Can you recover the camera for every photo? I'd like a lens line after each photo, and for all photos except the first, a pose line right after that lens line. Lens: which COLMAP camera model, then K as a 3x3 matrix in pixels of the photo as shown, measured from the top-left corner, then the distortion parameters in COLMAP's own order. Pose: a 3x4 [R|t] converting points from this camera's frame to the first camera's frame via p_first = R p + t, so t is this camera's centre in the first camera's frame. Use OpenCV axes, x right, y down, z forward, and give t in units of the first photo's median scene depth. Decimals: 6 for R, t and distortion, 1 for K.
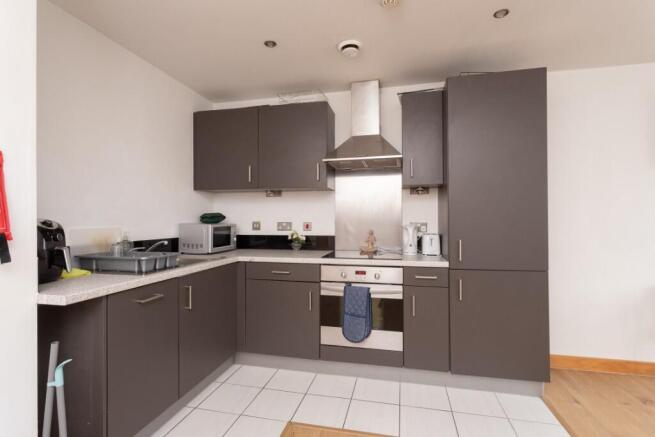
lens RADIAL K [[315.5, 0, 328.3], [0, 315.5, 220.6], [0, 0, 1]] dist [0.009737, -0.000360]
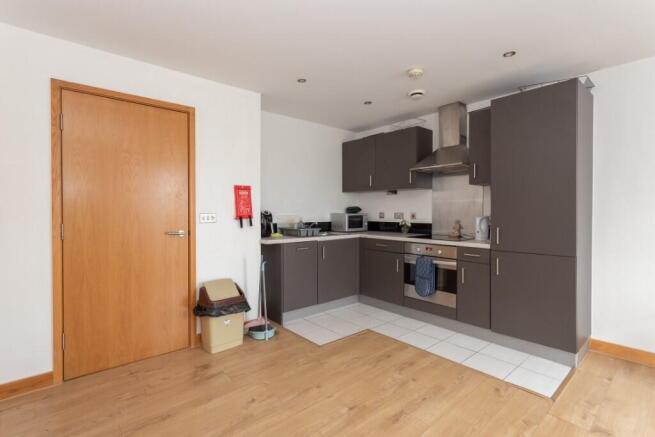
lens RADIAL K [[315.5, 0, 329.6], [0, 315.5, 219.6], [0, 0, 1]] dist [0.009737, -0.000360]
pose [[0.803929, 0.020028, -0.594388, 0.565288], [-0.005461, 0.999639, 0.026297, -0.000186], [0.594700, -0.017895, 0.803748, -0.383677]]
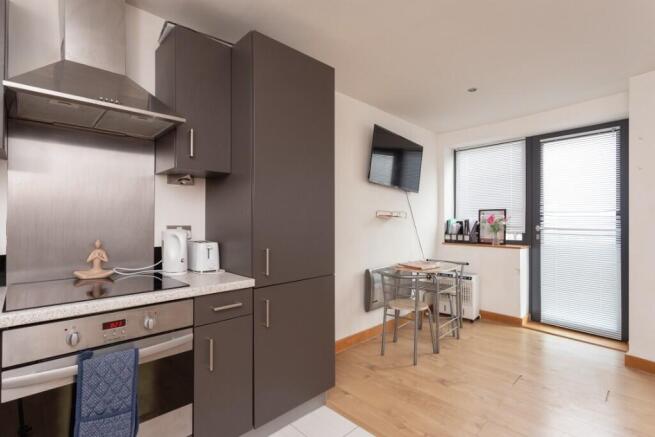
lens RADIAL K [[315.5, 0, 311.7], [0, 315.5, 220.9], [0, 0, 1]] dist [0.009737, -0.000360]
pose [[0.563712, 0.005144, 0.825956, -0.140395], [-0.002293, 0.999986, -0.004663, -0.002160], [-0.825969, 0.000735, 0.563716, 0.429619]]
